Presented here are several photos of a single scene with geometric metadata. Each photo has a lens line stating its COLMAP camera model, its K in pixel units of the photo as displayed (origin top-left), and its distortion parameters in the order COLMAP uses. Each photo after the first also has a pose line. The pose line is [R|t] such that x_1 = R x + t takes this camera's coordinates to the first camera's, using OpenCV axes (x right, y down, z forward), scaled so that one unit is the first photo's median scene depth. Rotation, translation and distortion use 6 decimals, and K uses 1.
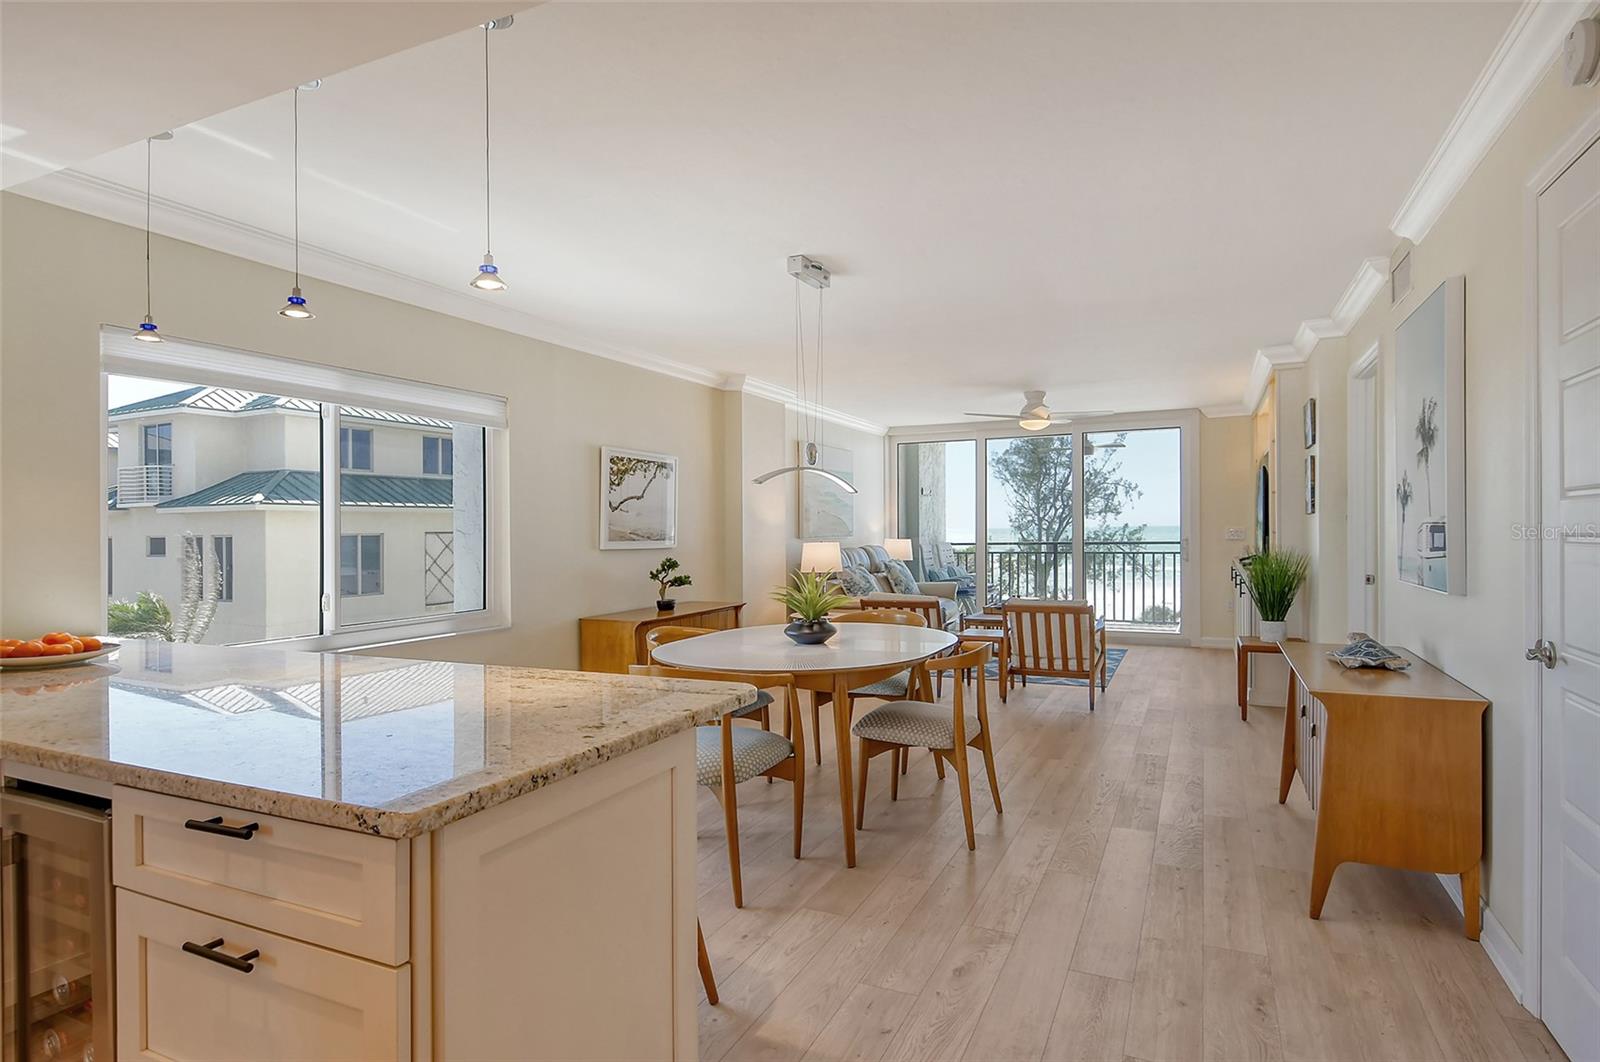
lens RADIAL K [[845.1, 0, 827.1], [0, 845.1, 498.2], [0, 0, 1]] dist [0.015603, -0.014424]
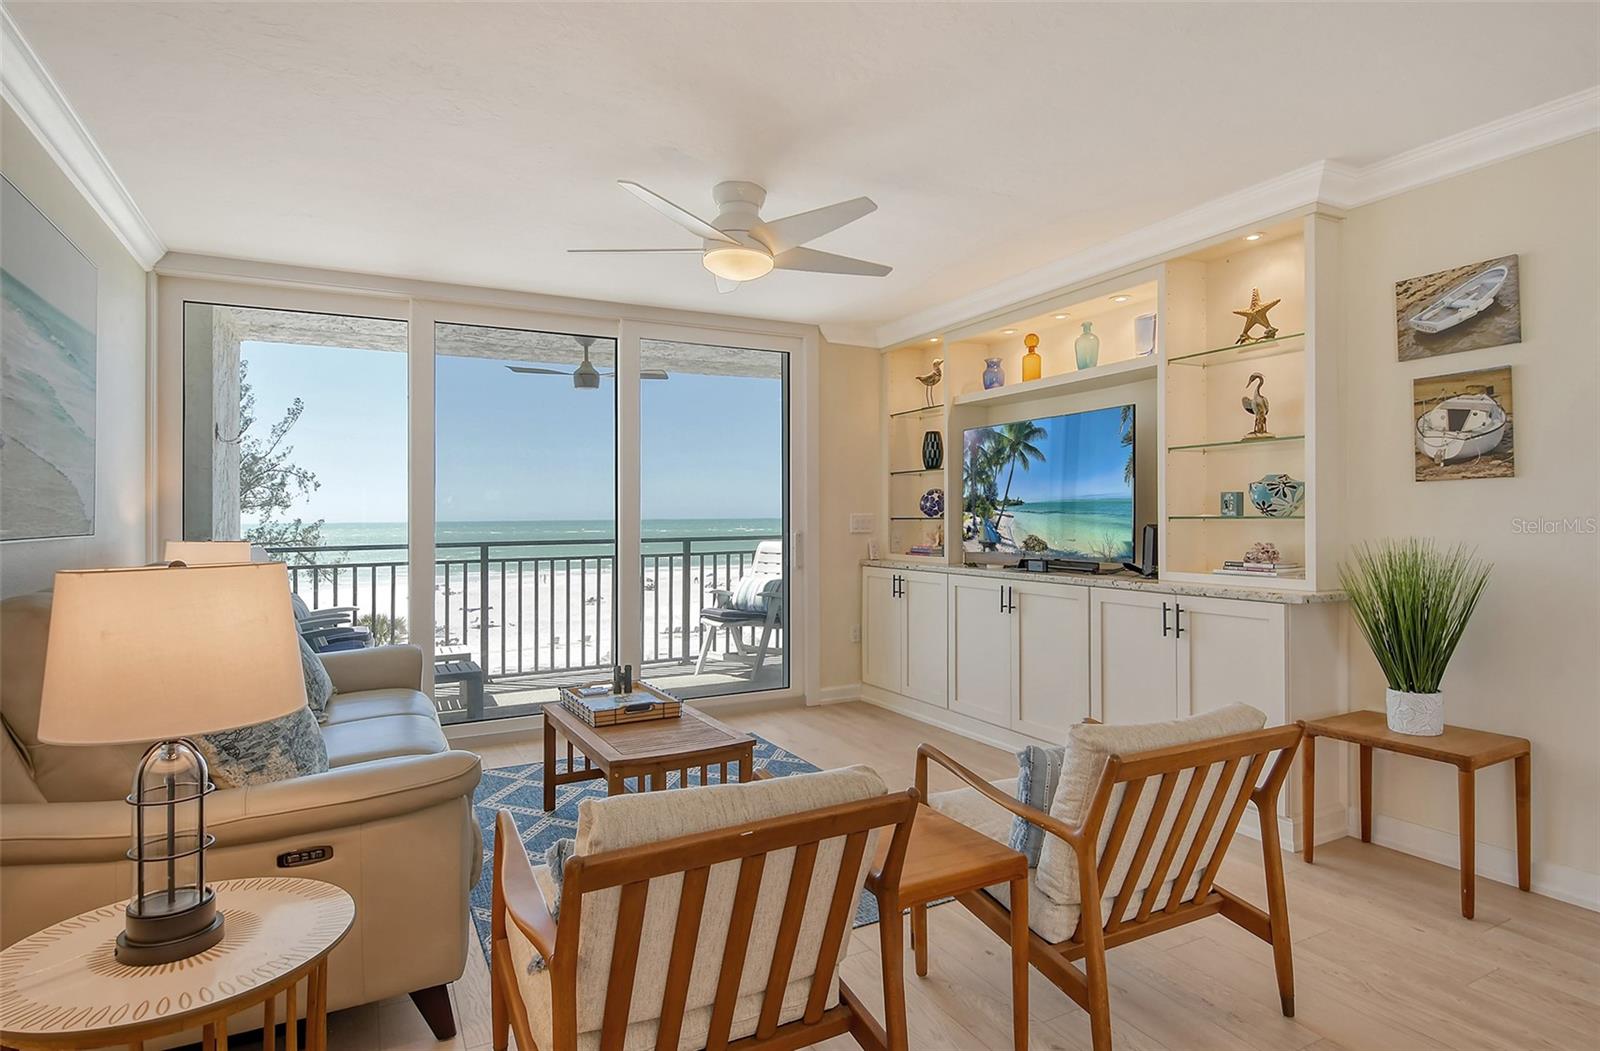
lens RADIAL K [[845.7, 0, 807.0], [0, 845.7, 509.1], [0, 0, 1]] dist [0.026788, -0.007612]
pose [[0.616941, 0.011791, 0.786921, -0.063347], [-0.025012, 0.999676, 0.004631, 0.029808], [-0.786612, -0.022540, 0.617037, 0.661888]]
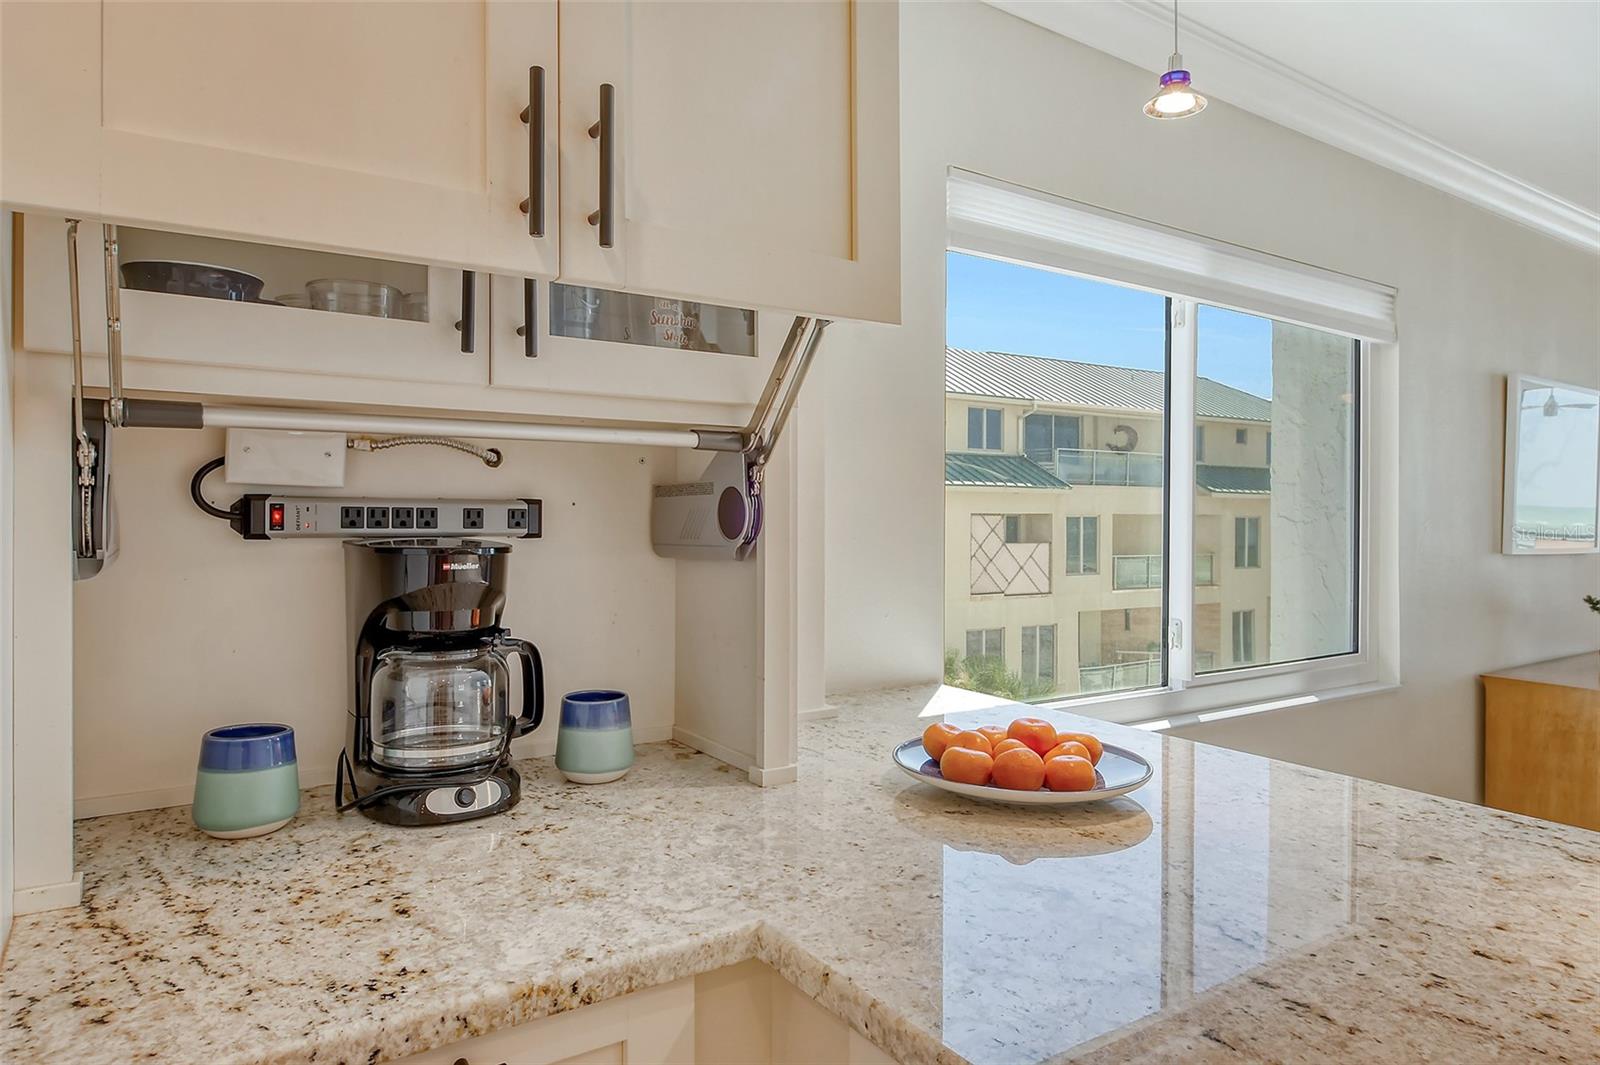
lens RADIAL K [[967.3, 0, 803.0], [0, 967.3, 512.7], [0, 0, 1]] dist [0.000022, -0.006148]
pose [[0.840856, 0.018587, -0.540939, -0.202284], [0.001134, 0.999348, 0.036101, 0.005312], [0.541257, -0.030969, 0.840287, 0.128025]]
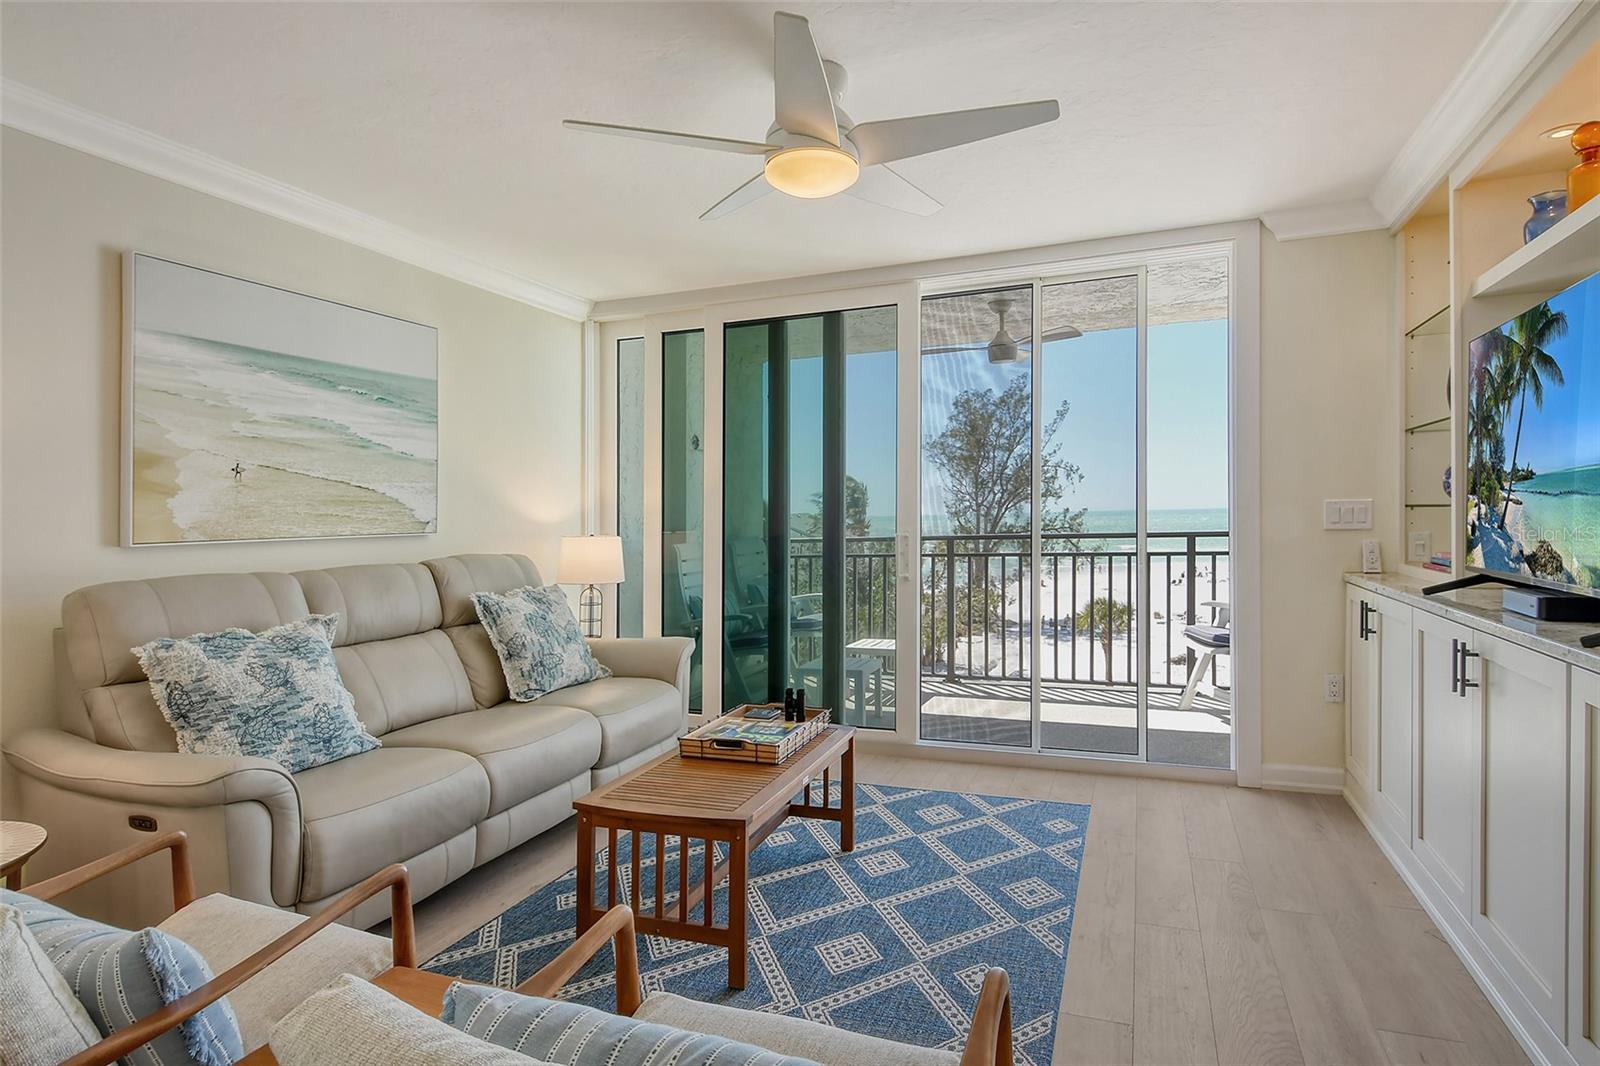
lens RADIAL K [[845.1, 0, 822.4], [0, 845.1, 520.1], [0, 0, 1]] dist [0.015603, -0.014424]
pose [[0.998194, -0.011698, 0.058920, 0.215996], [0.009359, 0.999163, 0.039818, 0.026282], [-0.059336, -0.039195, 0.997468, 0.637835]]
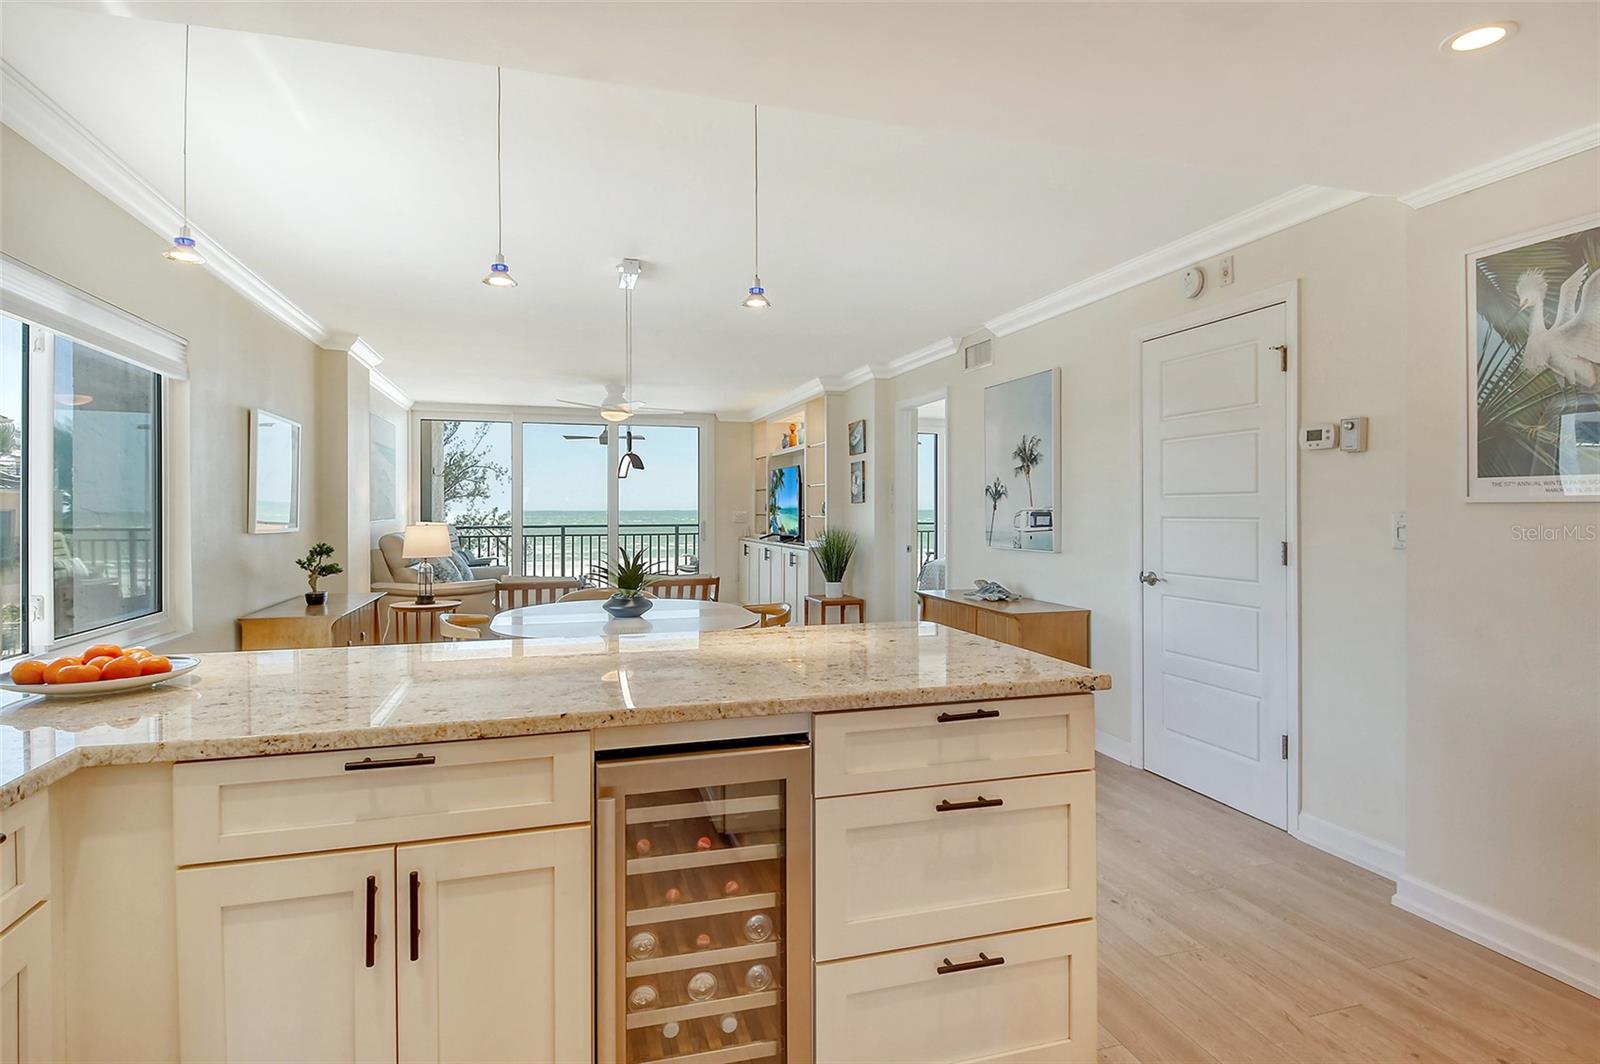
lens RADIAL K [[845.1, 0, 811.3], [0, 845.1, 520.3], [0, 0, 1]] dist [0.015603, -0.014424]
pose [[0.751531, 0.000544, 0.659697, -0.259382], [-0.030088, 0.998987, 0.033453, 0.002231], [-0.659011, -0.044990, 0.750786, 0.015425]]
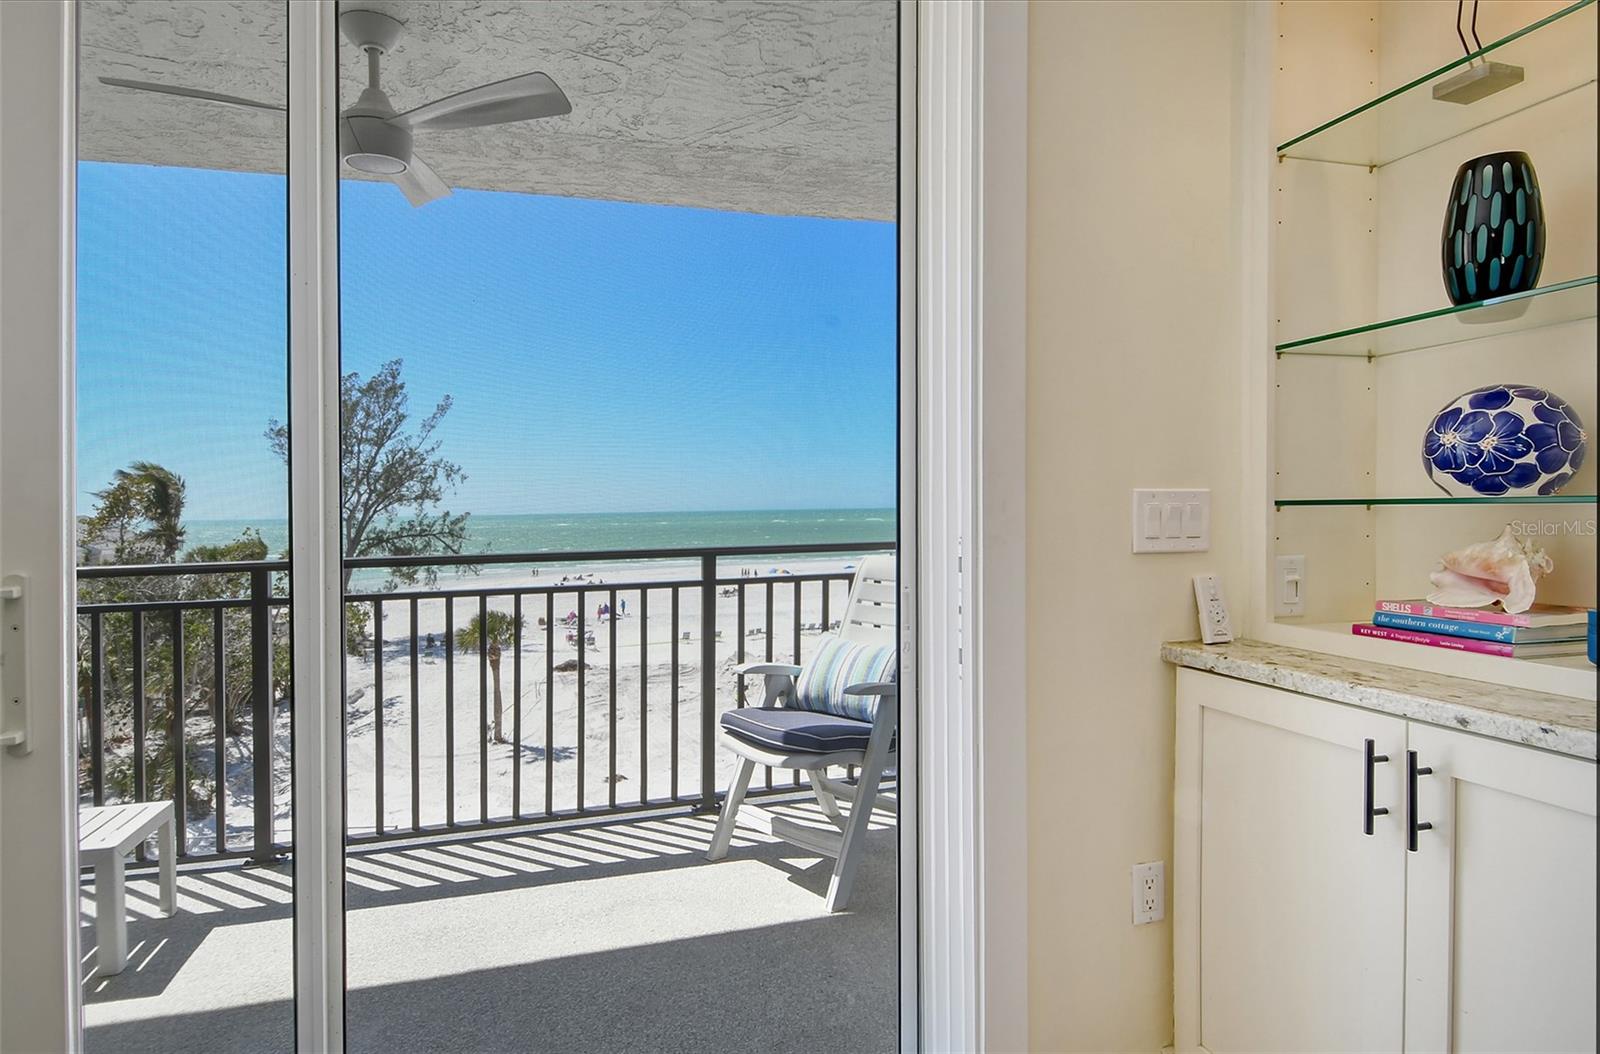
lens RADIAL K [[845.7, 0, 800.5], [0, 845.7, 522.7], [0, 0, 1]] dist [0.026788, -0.007612]
pose [[0.740431, -0.013789, 0.671991, 0.304320], [-0.014551, 0.999226, 0.036538, 0.037988], [-0.671975, -0.036832, 0.739658, 0.961496]]
